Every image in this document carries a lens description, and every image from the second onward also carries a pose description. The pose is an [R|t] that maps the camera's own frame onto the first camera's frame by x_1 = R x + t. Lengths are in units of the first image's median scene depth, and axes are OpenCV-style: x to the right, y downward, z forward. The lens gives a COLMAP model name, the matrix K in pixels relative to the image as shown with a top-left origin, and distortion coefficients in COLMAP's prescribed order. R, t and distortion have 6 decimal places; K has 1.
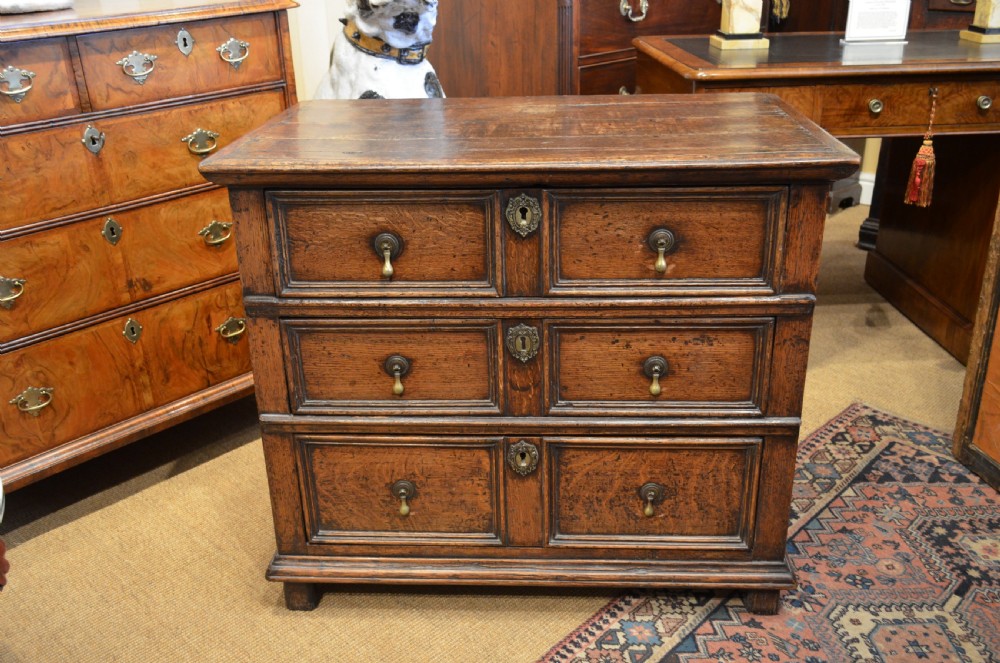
lens RADIAL K [[910.7, 0, 507.3], [0, 910.7, 335.9], [0, 0, 1]] dist [-0.021159, 0.000000]
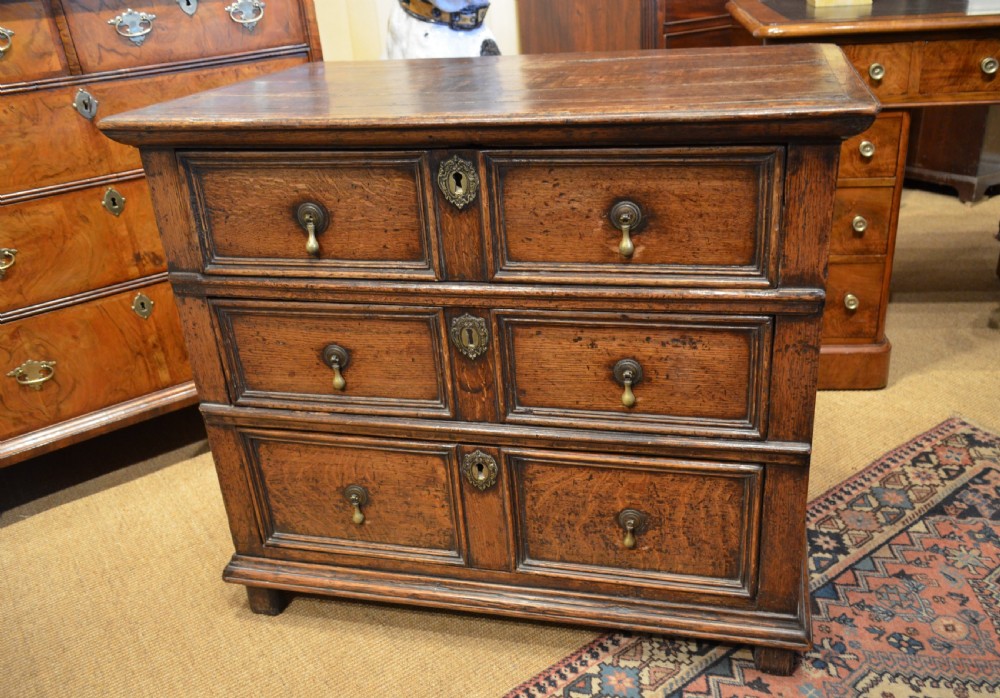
lens RADIAL K [[850.8, 0, 543.9], [0, 850.8, 345.7], [0, 0, 1]] dist [-0.008869, 0.004241]
pose [[0.985351, 0.041056, -0.165521, 0.199242], [-0.035827, 0.998764, 0.034459, -0.012255], [0.166731, -0.028024, 0.985604, 0.217535]]
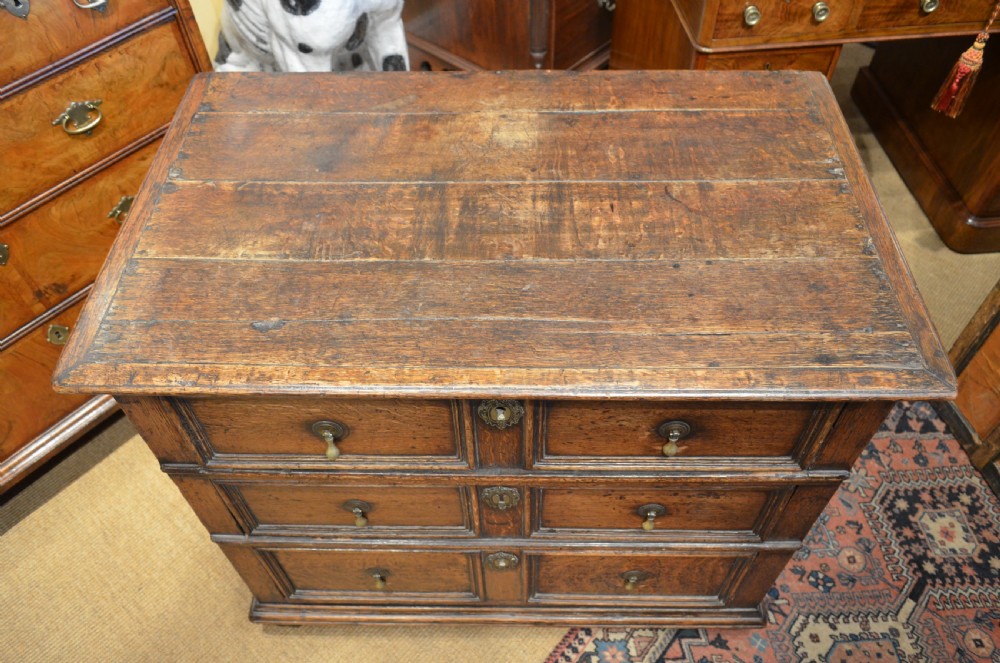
lens RADIAL K [[759.0, 0, 508.8], [0, 759.0, 333.4], [0, 0, 1]] dist [-0.016093, 0.005391]
pose [[0.999071, -0.026563, 0.033923, 0.004110], [0.007920, 0.887154, 0.461406, -0.426918], [-0.042351, -0.460708, 0.886541, 0.402290]]
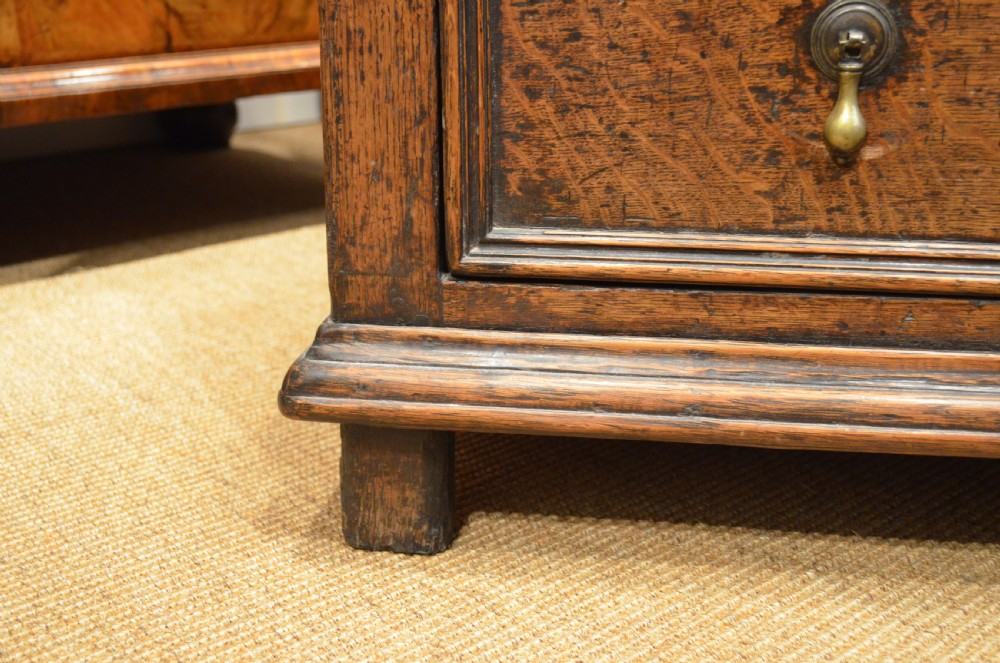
lens RADIAL K [[1202.1, 0, 507.3], [0, 1202.1, 329.4], [0, 0, 1]] dist [0.001615, 0.000000]
pose [[0.995084, 0.050681, -0.085085, -0.177240], [-0.057437, 0.995224, -0.078925, 0.281109], [0.080679, 0.083424, 0.993243, 0.677011]]
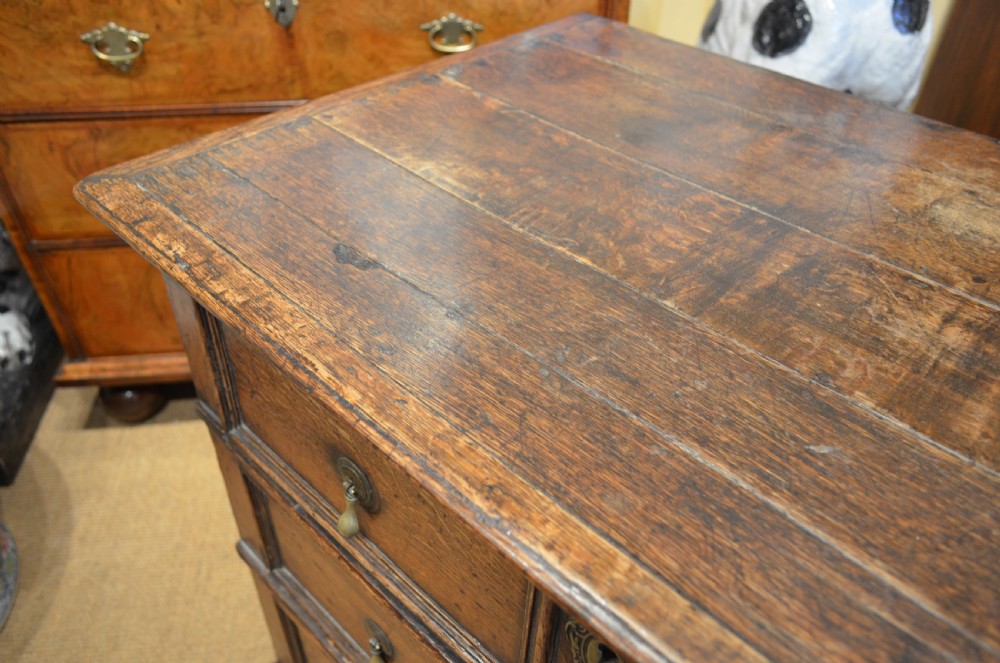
lens RADIAL K [[759.0, 0, 506.9], [0, 759.0, 336.2], [0, 0, 1]] dist [-0.016093, 0.005391]
pose [[0.767078, 0.446155, -0.461017, 0.056022], [-0.300498, 0.884756, 0.356241, -0.282284], [0.566826, -0.134730, 0.812746, 0.674838]]
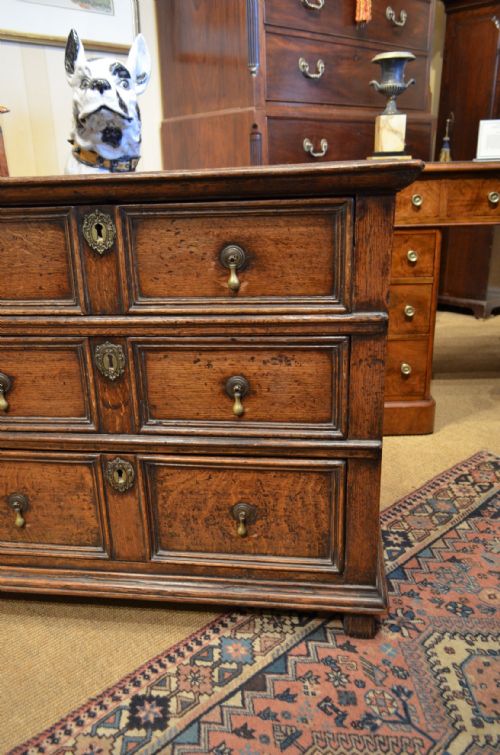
lens RADIAL K [[600.3, 0, 250.9], [0, 600.3, 382.5], [0, 0, 1]] dist [-0.007605, 0.002915]
pose [[0.997245, 0.018156, -0.071922, 0.211006], [-0.023373, 0.997104, -0.072374, 0.072421], [0.070399, 0.073855, 0.994781, 0.303570]]
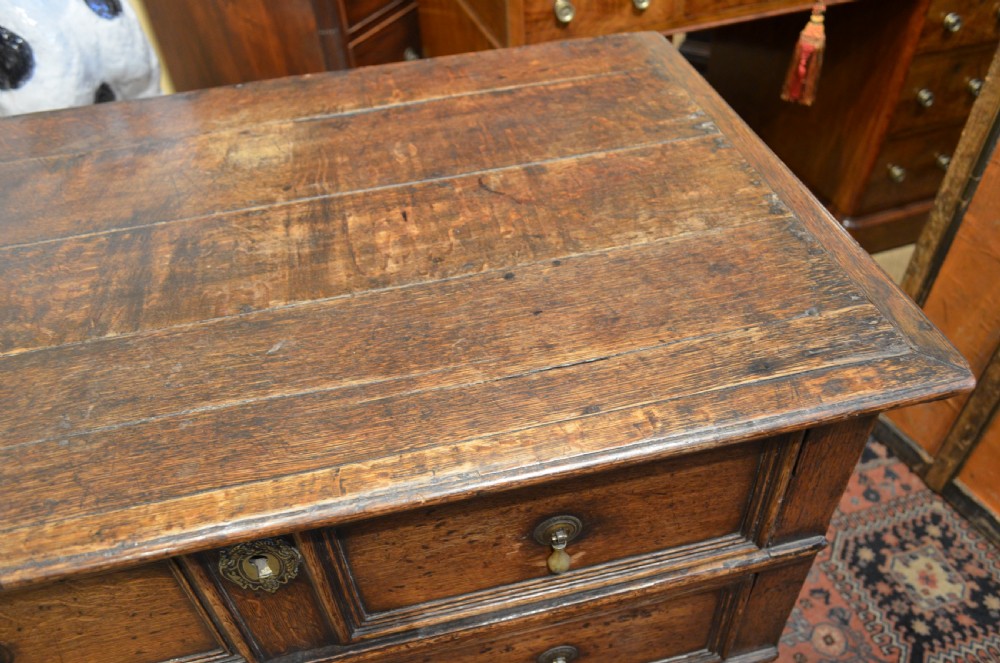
lens RADIAL K [[759.0, 0, 506.9], [0, 759.0, 336.4], [0, 0, 1]] dist [-0.016093, 0.005391]
pose [[0.963613, -0.196548, 0.181160, 0.078022], [0.125219, 0.930694, 0.343698, -0.305898], [-0.236158, -0.308508, 0.921440, 0.578829]]
